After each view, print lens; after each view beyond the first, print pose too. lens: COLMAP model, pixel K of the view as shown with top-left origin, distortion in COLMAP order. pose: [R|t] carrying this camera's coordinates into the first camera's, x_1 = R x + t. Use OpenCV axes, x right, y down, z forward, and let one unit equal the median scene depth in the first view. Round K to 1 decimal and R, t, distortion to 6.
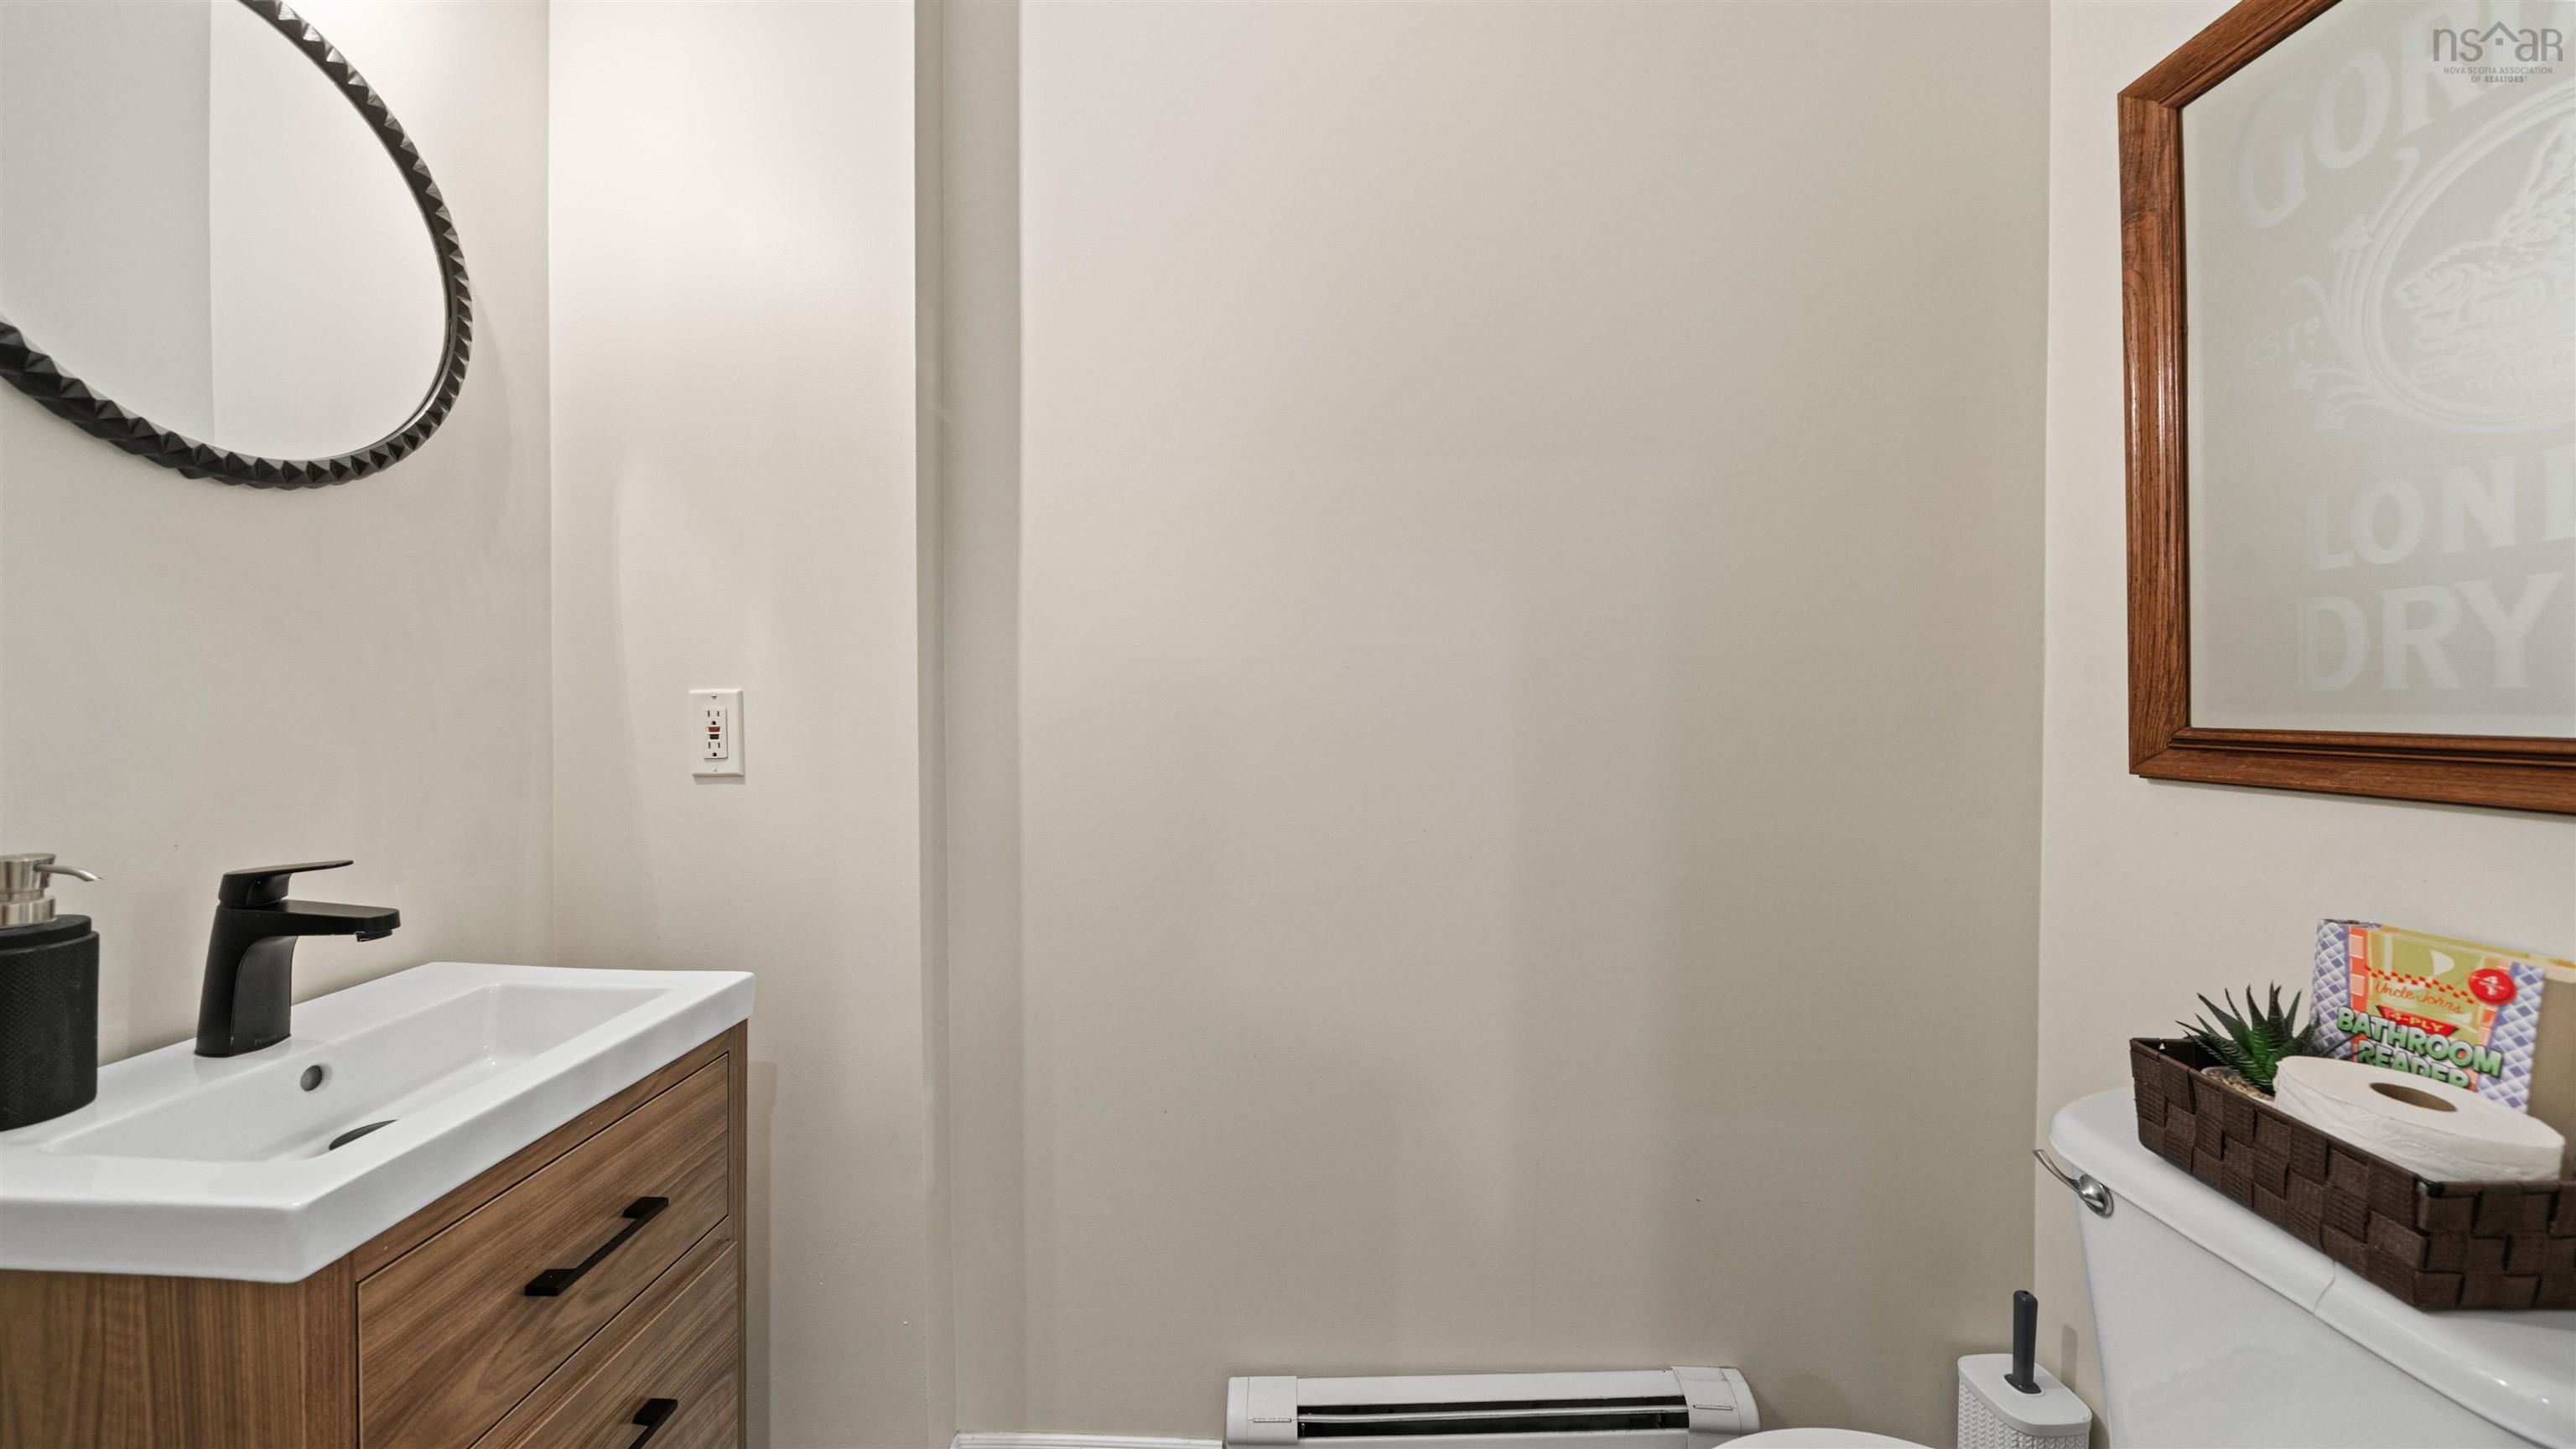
lens RADIAL K [[896.4, 0, 1283.9], [0, 896.4, 711.3], [0, 0, 1]] dist [-0.005206, -0.000304]
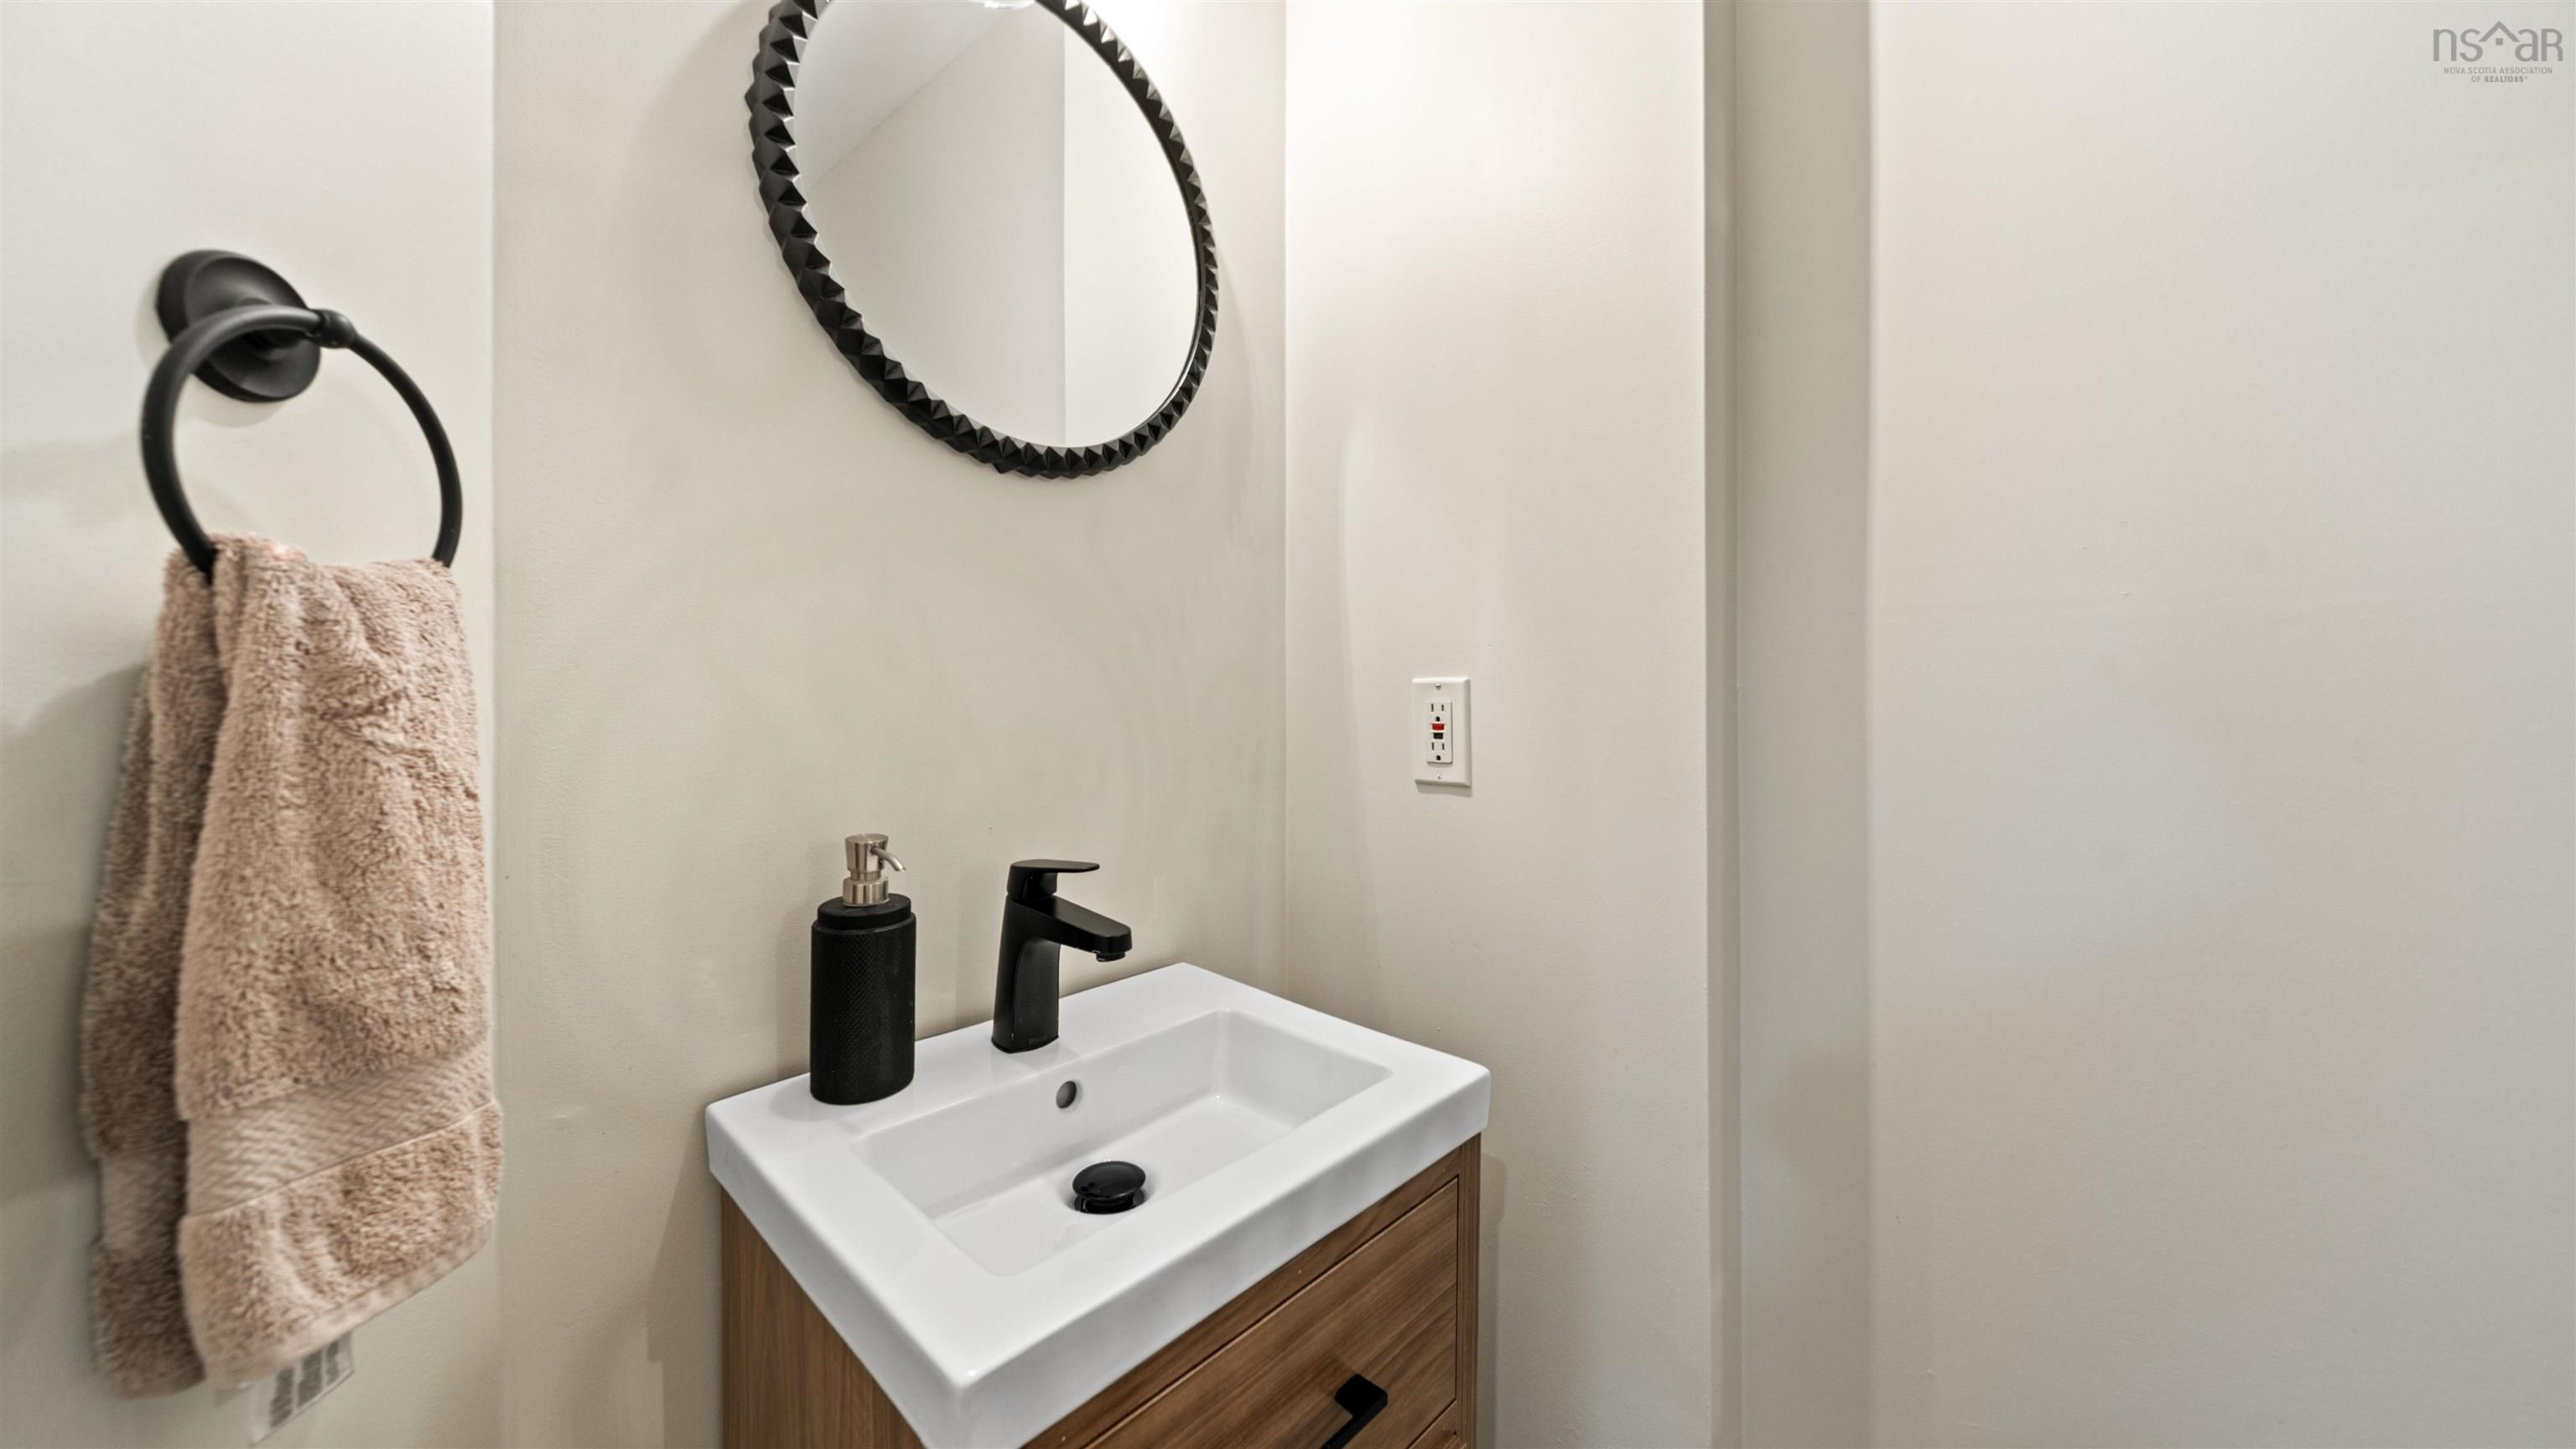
lens RADIAL K [[896.4, 0, 1283.9], [0, 896.4, 711.3], [0, 0, 1]] dist [-0.005206, -0.000304]
pose [[0.751127, 0.001405, -0.660156, -0.248958], [-0.004590, 0.999985, -0.003095, 0.011163], [0.660141, 0.005355, 0.751122, 0.359955]]
